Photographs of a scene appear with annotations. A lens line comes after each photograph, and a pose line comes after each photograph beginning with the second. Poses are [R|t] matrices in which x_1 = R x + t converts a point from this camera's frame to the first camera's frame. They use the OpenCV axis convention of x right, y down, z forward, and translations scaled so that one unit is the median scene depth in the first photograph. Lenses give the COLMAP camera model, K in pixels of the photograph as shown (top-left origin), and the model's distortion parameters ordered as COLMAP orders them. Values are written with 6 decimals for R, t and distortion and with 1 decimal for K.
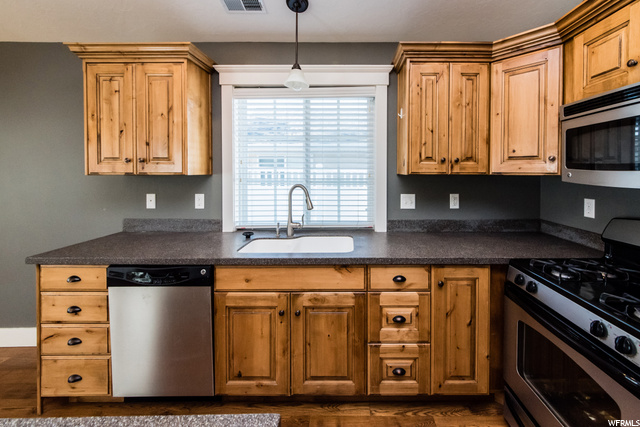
lens RADIAL K [[259.6, 0, 344.4], [0, 259.6, 175.2], [0, 0, 1]] dist [0.001531, 0.000145]
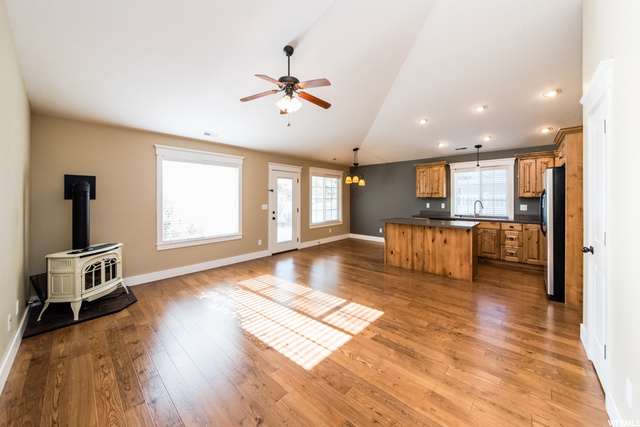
lens RADIAL K [[239.9, 0, 323.3], [0, 239.9, 197.1], [0, 0, 1]] dist [-0.000130, -0.000044]
pose [[0.771897, -0.005200, -0.635727, 0.266347], [-0.007097, 0.999834, -0.016796, 0.062541], [0.635708, 0.017477, 0.771731, -2.659728]]
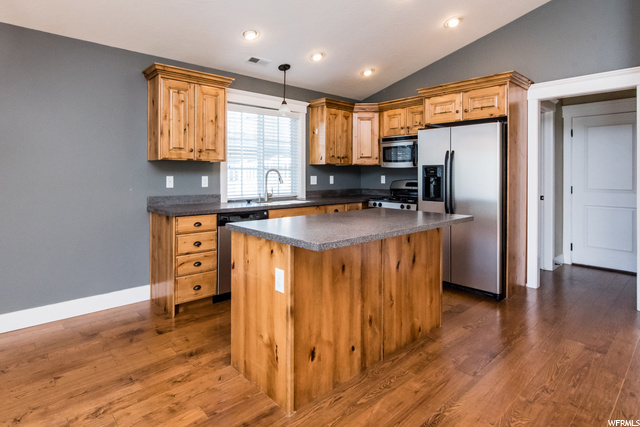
lens RADIAL K [[329.2, 0, 317.4], [0, 329.2, 175.6], [0, 0, 1]] dist [0.000714, 0.000017]
pose [[0.727483, -0.005019, 0.686107, -1.555665], [0.011031, 0.999930, -0.004381, 0.097608], [-0.686037, 0.010756, 0.727487, -0.794979]]
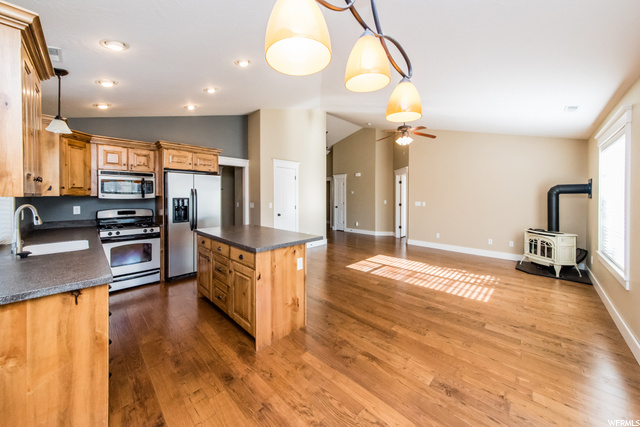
lens RADIAL K [[237.4, 0, 300.2], [0, 237.4, 199.1], [0, 0, 1]] dist [-0.000455, 0.000154]
pose [[-0.686975, -0.012791, 0.726568, -1.970100], [0.008186, 0.999645, 0.025338, -0.007859], [-0.726635, 0.023355, -0.686627, 0.957500]]
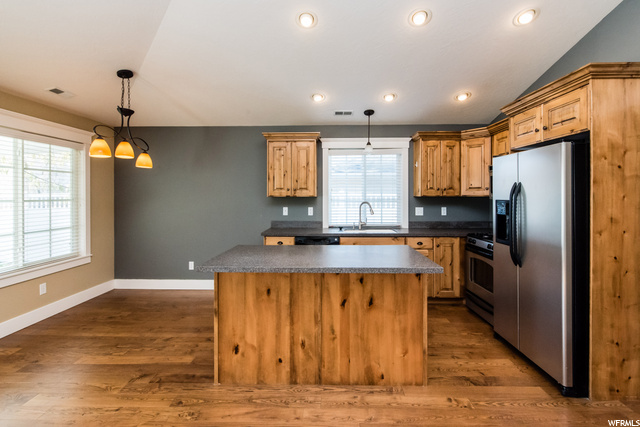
lens RADIAL K [[293.3, 0, 334.8], [0, 293.3, 196.2], [0, 0, 1]] dist [-0.003449, 0.000162]
pose [[0.999594, -0.004647, 0.028107, -0.493879], [0.005092, 0.999862, -0.015790, 0.029763], [-0.028030, 0.015927, 0.999480, -1.276919]]
